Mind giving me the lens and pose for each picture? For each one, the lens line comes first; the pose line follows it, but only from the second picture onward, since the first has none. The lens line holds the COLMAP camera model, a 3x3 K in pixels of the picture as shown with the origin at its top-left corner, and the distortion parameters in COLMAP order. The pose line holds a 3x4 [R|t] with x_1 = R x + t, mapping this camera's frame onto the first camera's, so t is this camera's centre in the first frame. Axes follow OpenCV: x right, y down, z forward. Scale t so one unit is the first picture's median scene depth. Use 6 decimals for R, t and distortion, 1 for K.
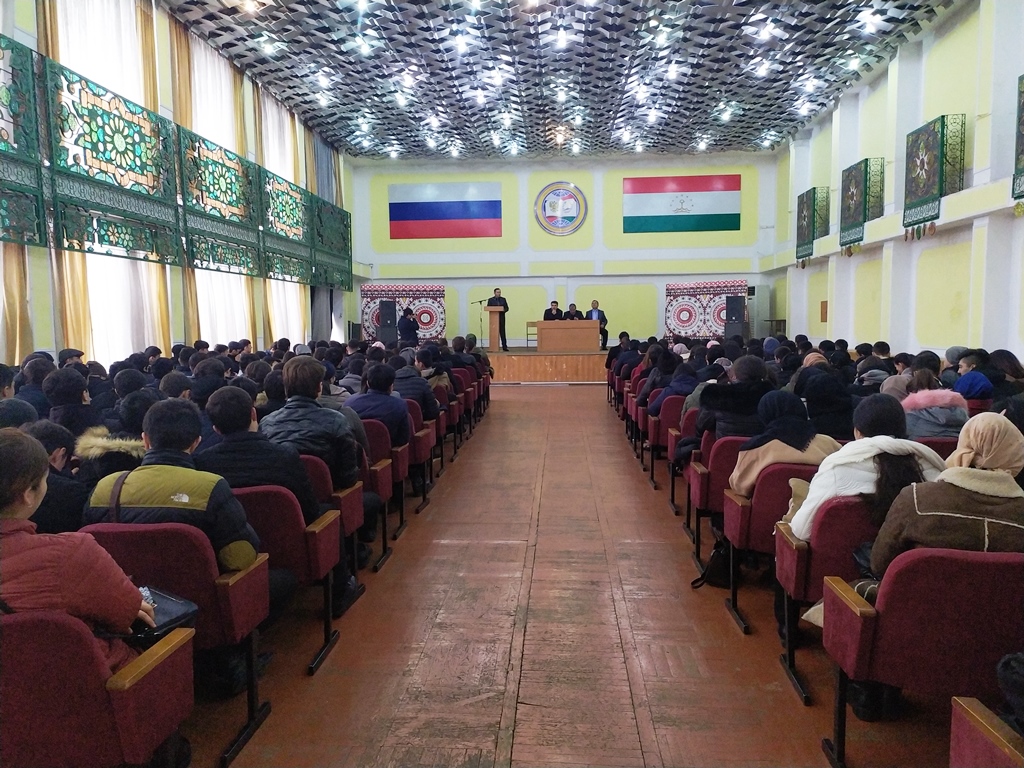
lens RADIAL K [[762.9, 0, 512.0], [0, 762.9, 384.0], [0, 0, 1]] dist [-0.000241, 0.000602]
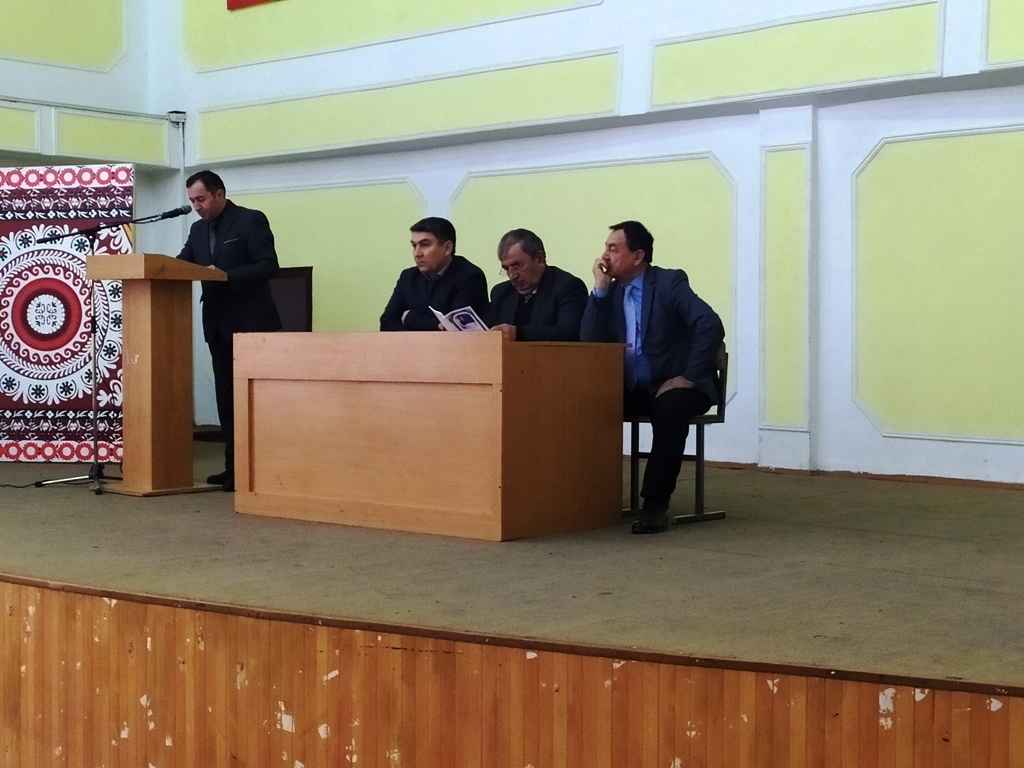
lens RADIAL K [[1634.7, 0, 512.0], [0, 1634.7, 384.0], [0, 0, 1]] dist [-0.007373, 0.070524]
pose [[0.780599, 0.031304, -0.624248, 0.298592], [-0.061044, 0.997789, -0.026296, -0.062815], [0.622044, 0.058633, 0.780783, 0.722876]]
